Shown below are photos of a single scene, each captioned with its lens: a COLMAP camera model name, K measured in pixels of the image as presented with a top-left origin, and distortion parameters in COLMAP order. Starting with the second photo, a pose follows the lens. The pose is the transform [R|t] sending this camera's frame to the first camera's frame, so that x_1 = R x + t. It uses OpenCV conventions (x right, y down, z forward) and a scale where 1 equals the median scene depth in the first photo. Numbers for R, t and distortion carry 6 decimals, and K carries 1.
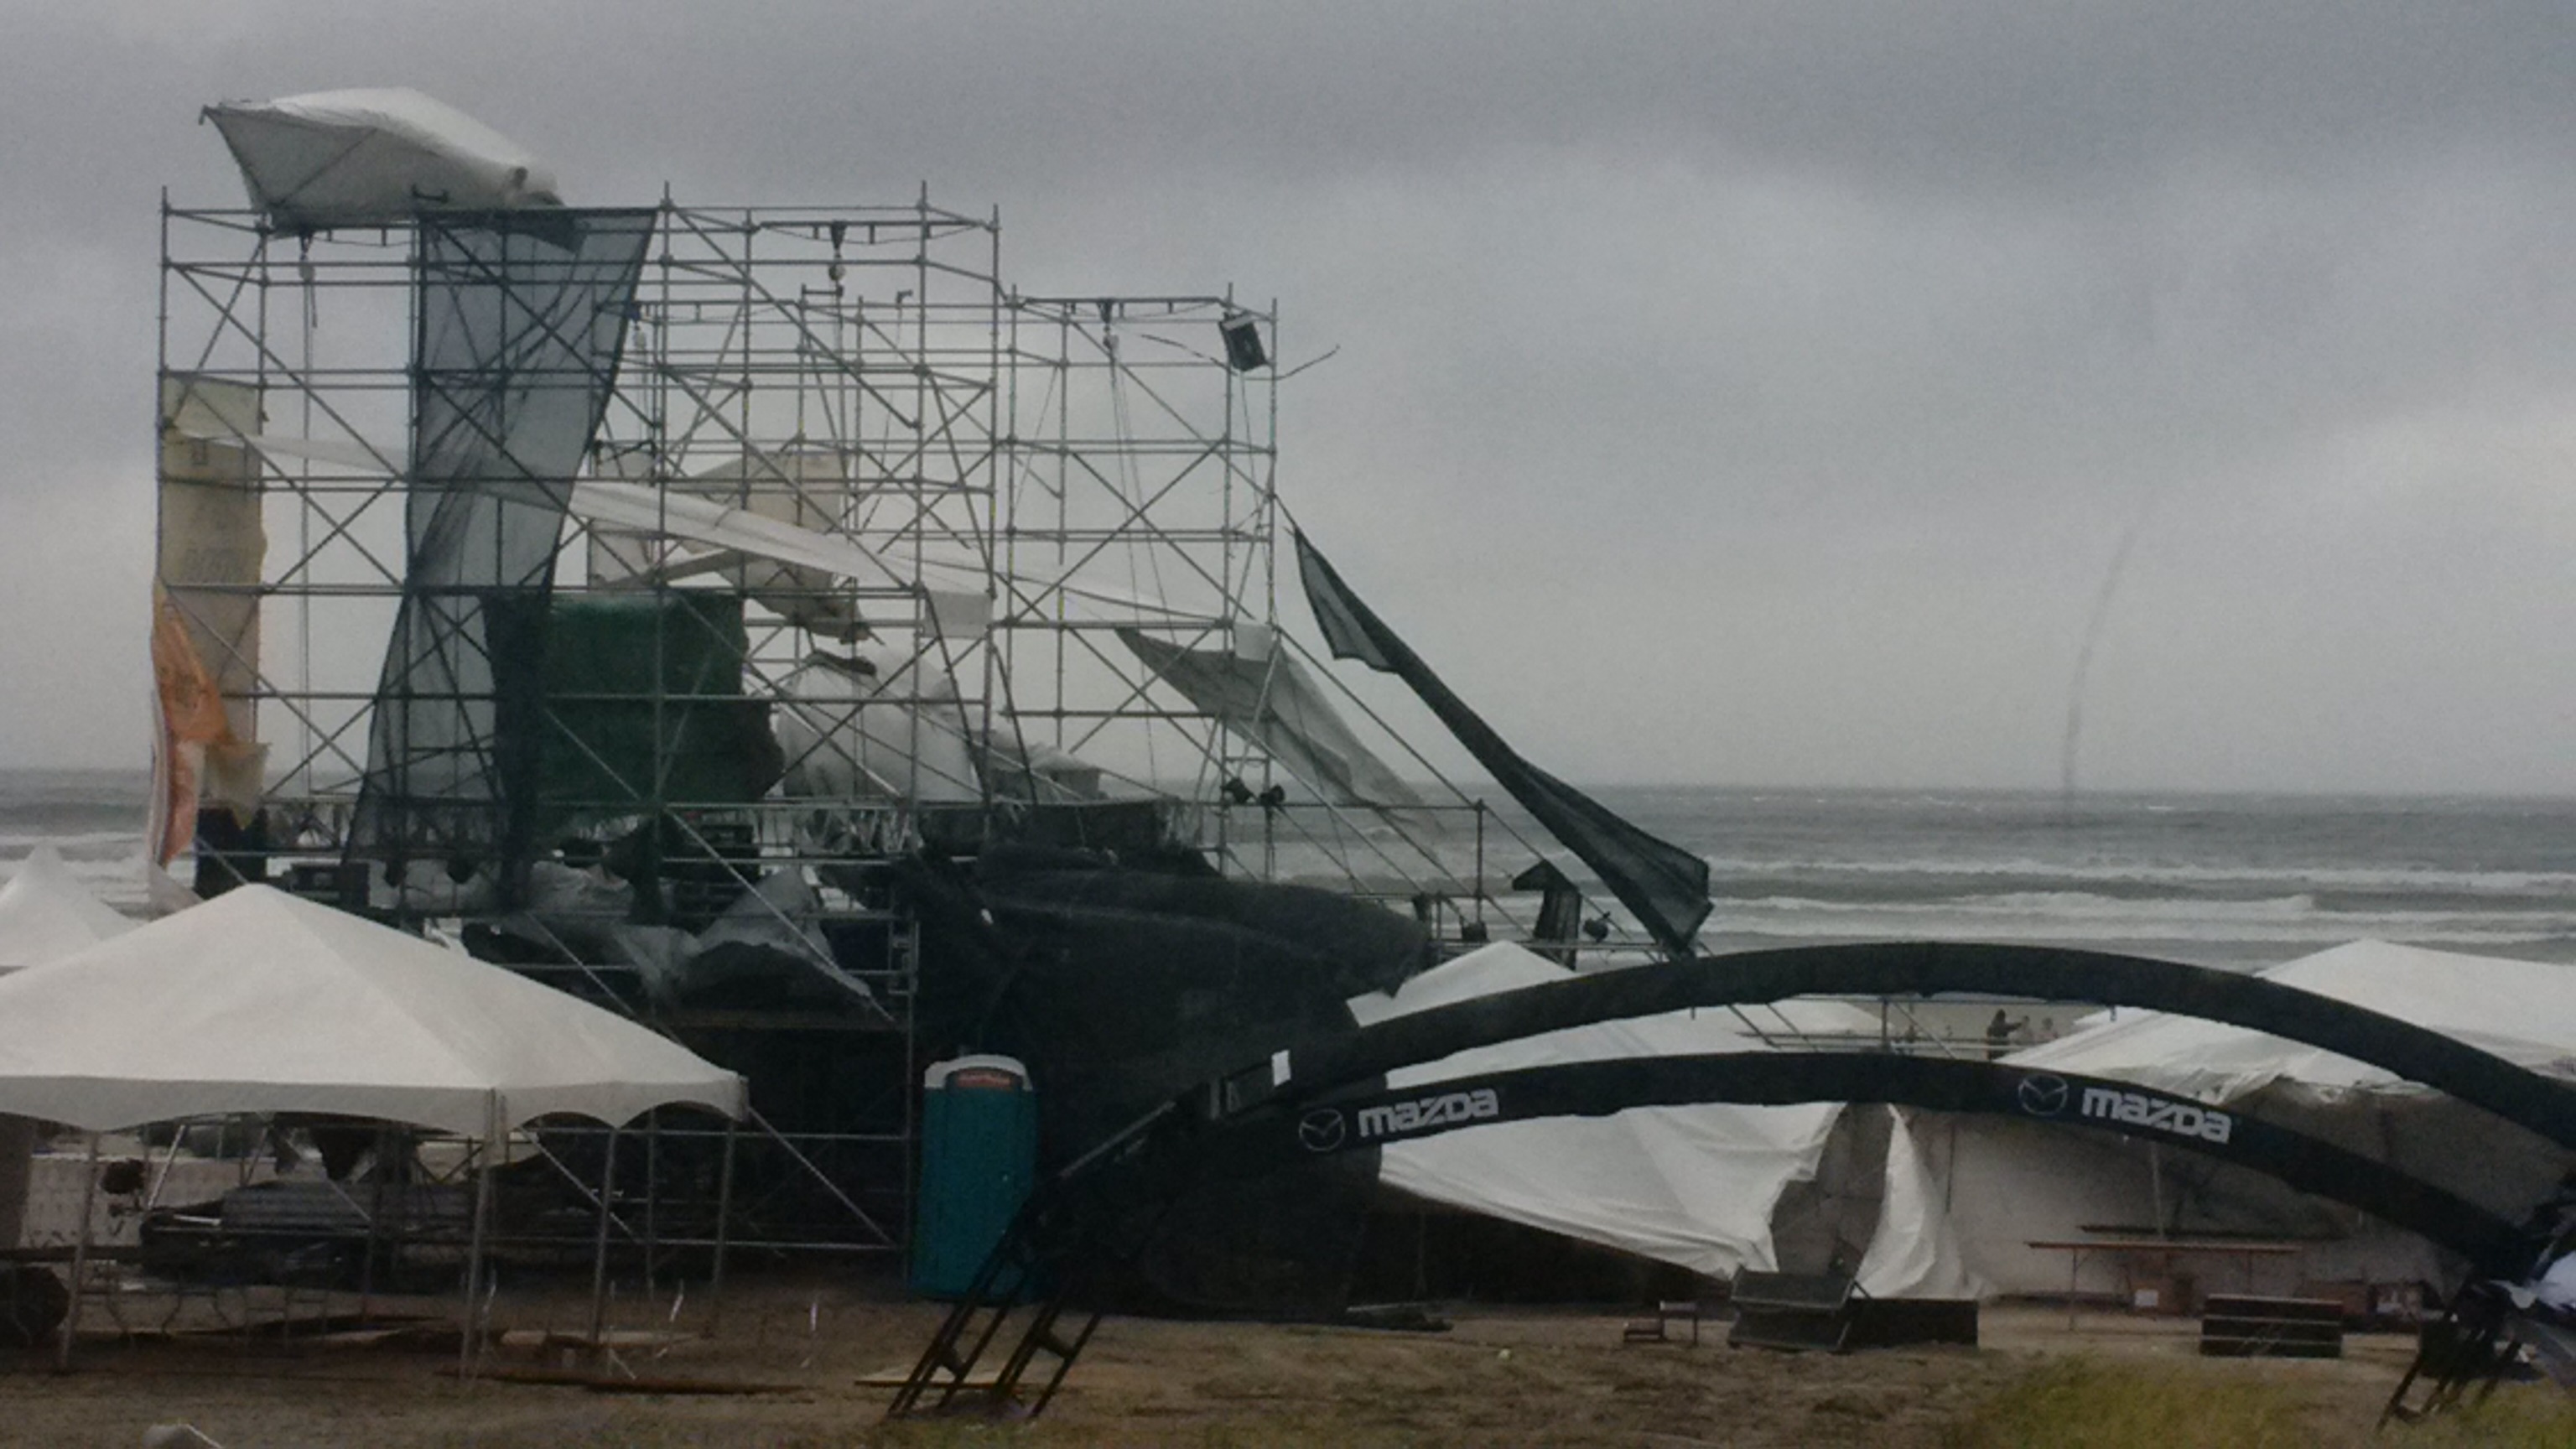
lens RADIAL K [[2378.8, 0, 1287.6], [0, 2378.8, 742.0], [0, 0, 1]] dist [0.005405, 0.000000]
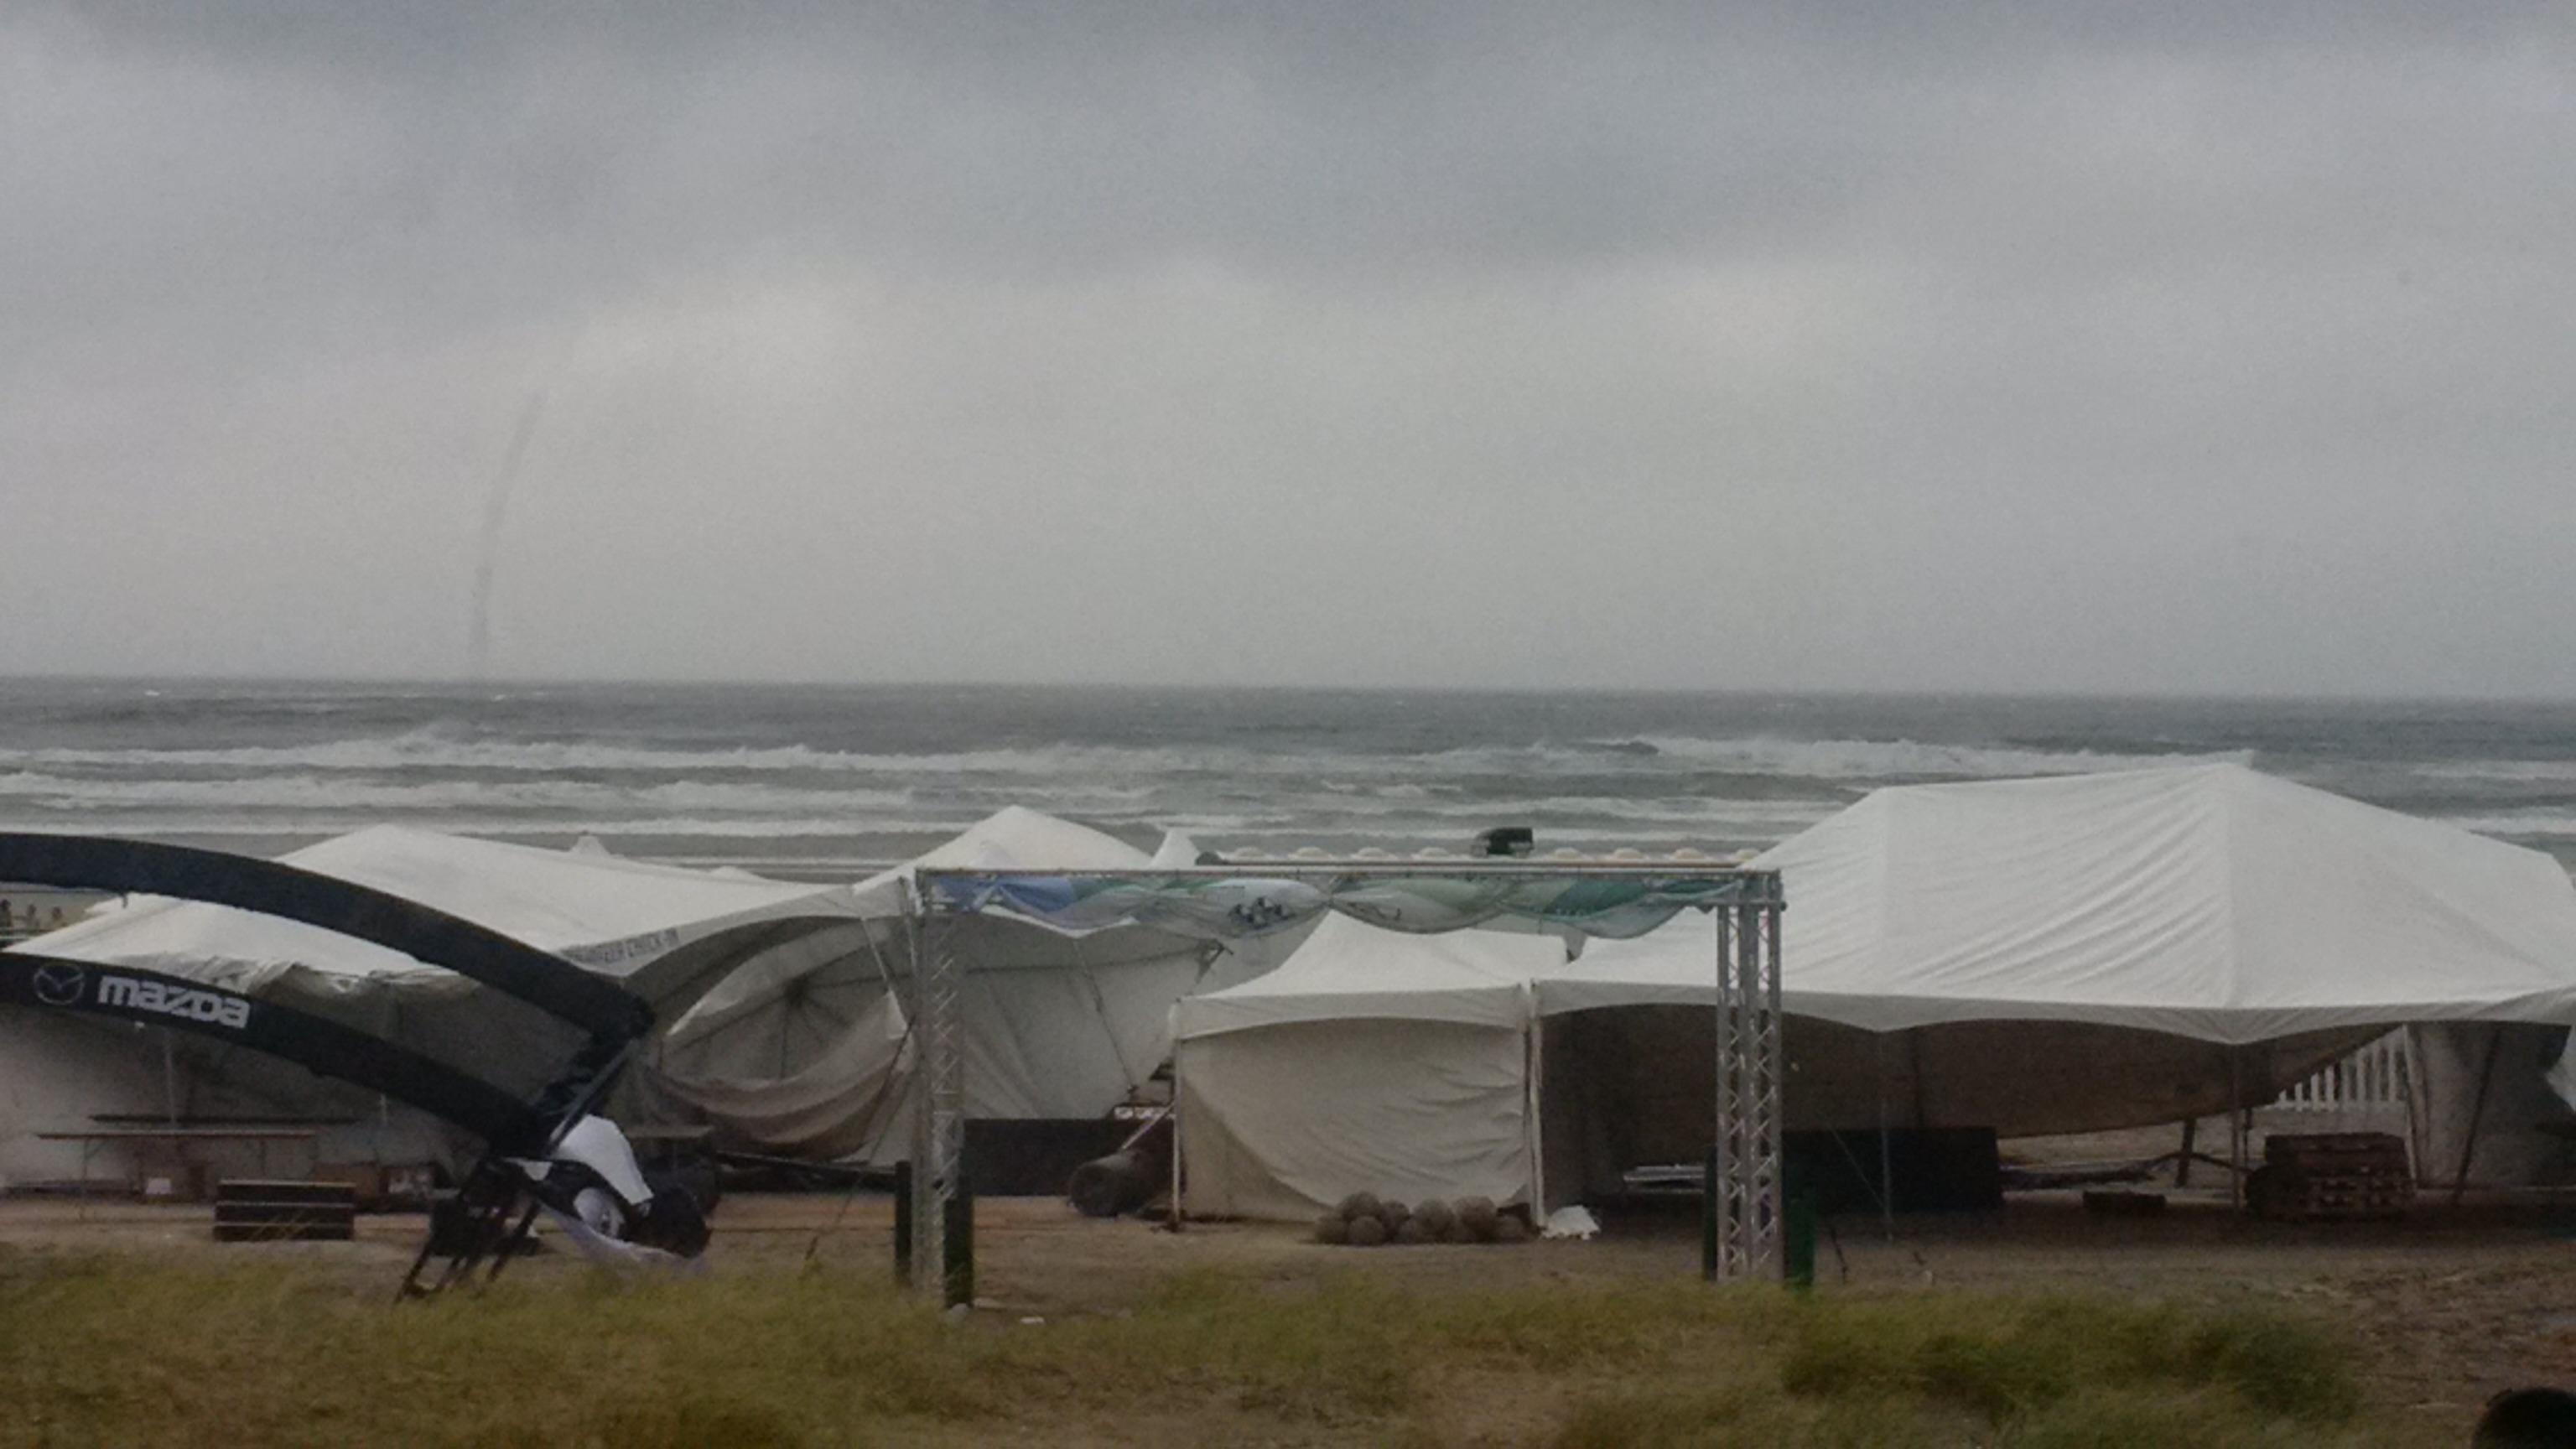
lens RADIAL K [[2378.8, 0, 1288.3], [0, 2378.8, 706.5], [0, 0, 1]] dist [0.005405, 0.000000]
pose [[0.992072, -0.003520, 0.125619, 0.703776], [-0.000031, 0.999601, 0.028259, 0.005755], [-0.125668, -0.028039, 0.991676, -0.037760]]
